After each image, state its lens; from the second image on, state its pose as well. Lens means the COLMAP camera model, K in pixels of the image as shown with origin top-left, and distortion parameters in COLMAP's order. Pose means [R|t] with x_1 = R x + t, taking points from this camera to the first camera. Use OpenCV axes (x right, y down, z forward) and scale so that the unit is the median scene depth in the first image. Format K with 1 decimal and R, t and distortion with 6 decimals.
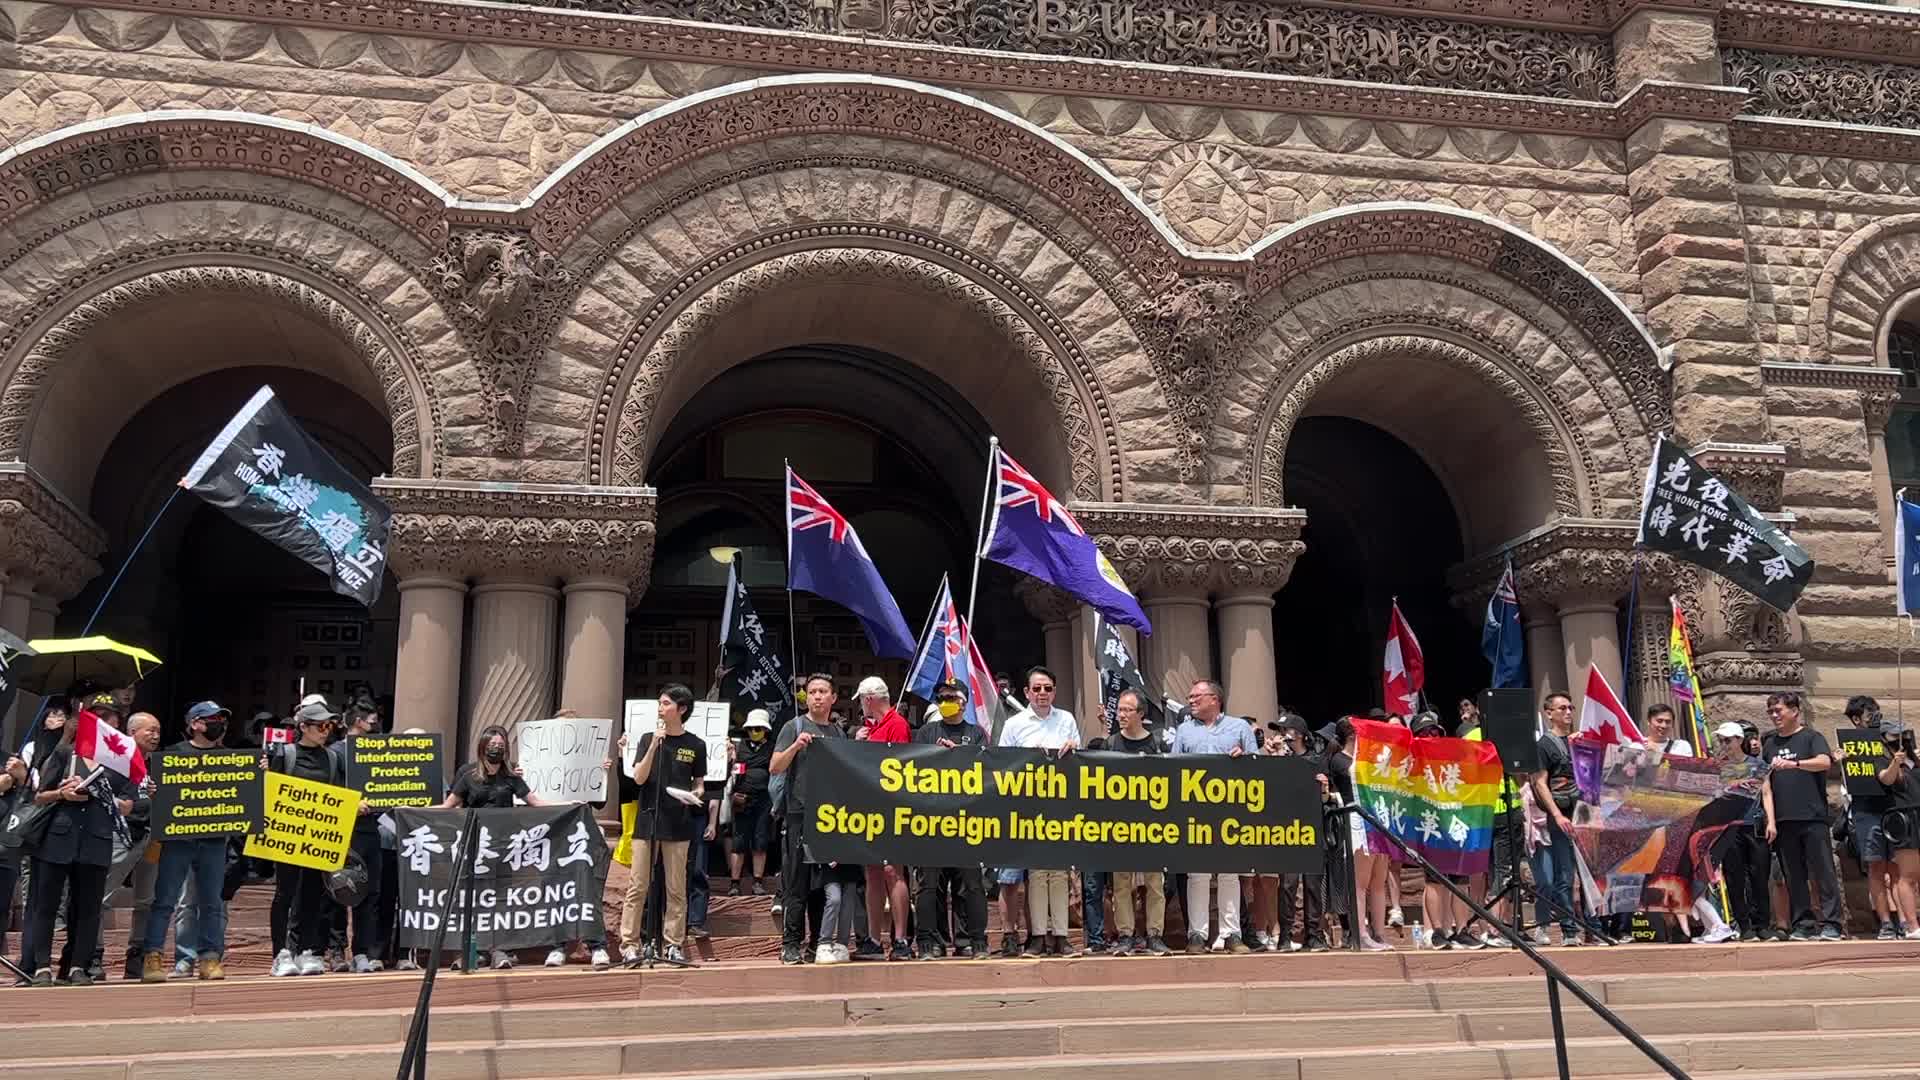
lens RADIAL K [[1676.5, 0, 972.1], [0, 1676.5, 540.7], [0, 0, 1]] dist [0.062956, -0.082388]
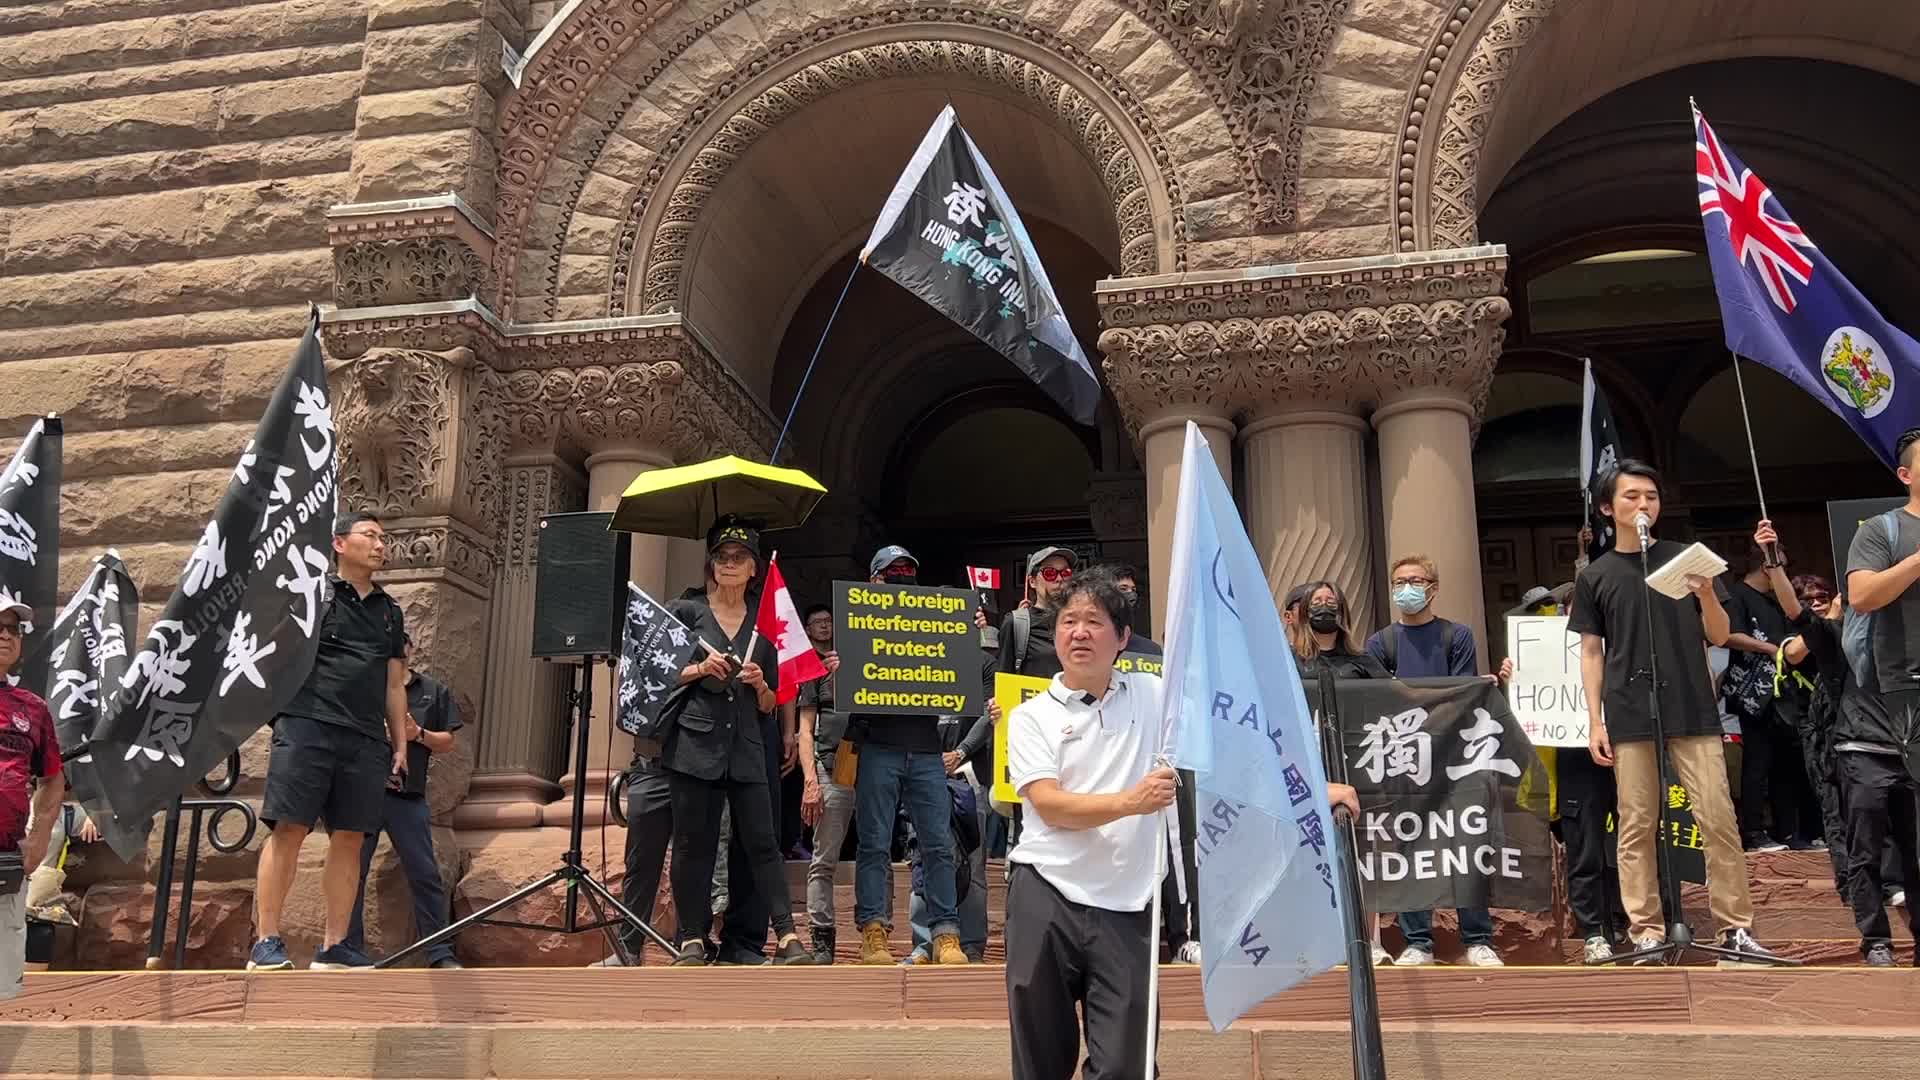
lens RADIAL K [[1676.5, 0, 966.3], [0, 1676.5, 582.1], [0, 0, 1]] dist [0.062956, -0.082388]
pose [[0.910327, -0.085868, -0.404885, -0.126056], [0.076975, 0.996300, -0.038228, 0.109832], [0.406669, 0.003634, 0.913568, 0.323046]]
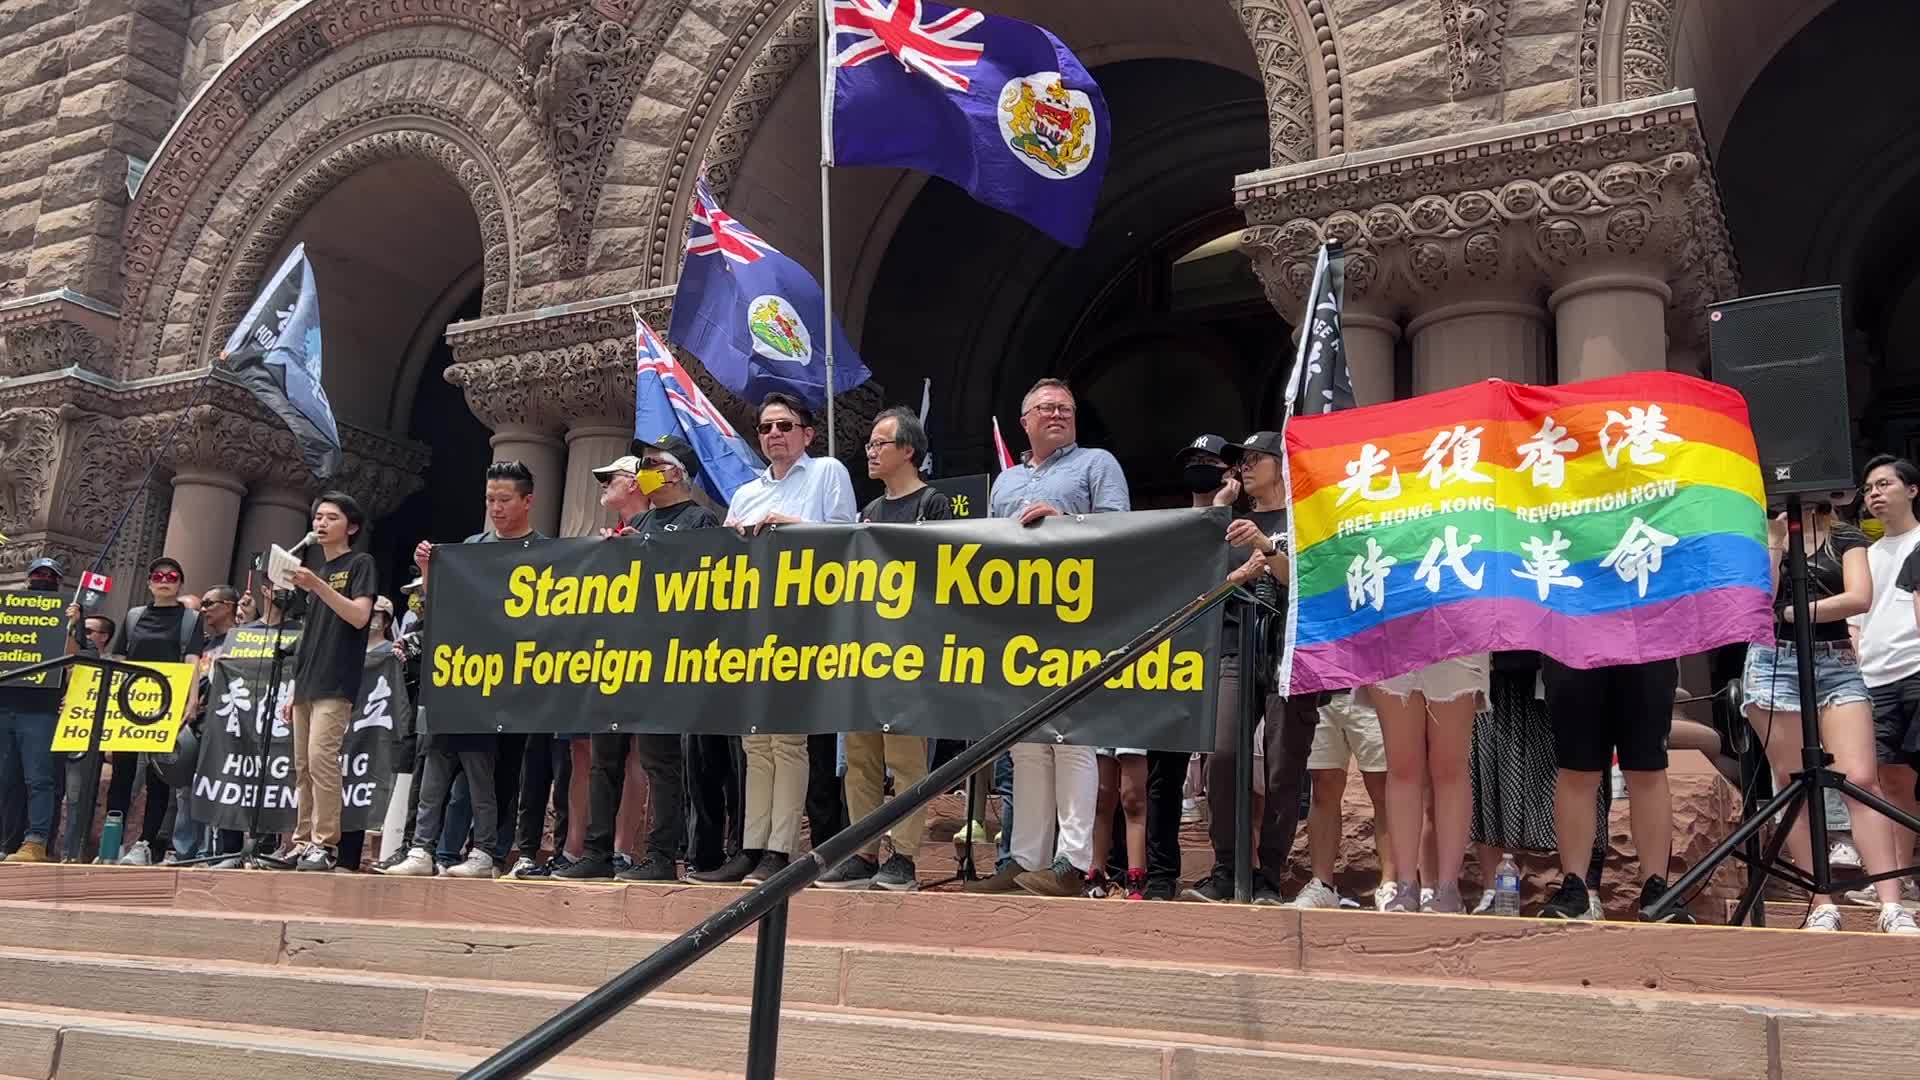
lens RADIAL K [[1676.5, 0, 1004.8], [0, 1676.5, 543.9], [0, 0, 1]] dist [0.062956, -0.082388]
pose [[0.734637, -0.098056, -0.671337, 0.421971], [0.093178, 0.994706, -0.043324, 0.136677], [0.672031, -0.030726, 0.739885, 0.531421]]
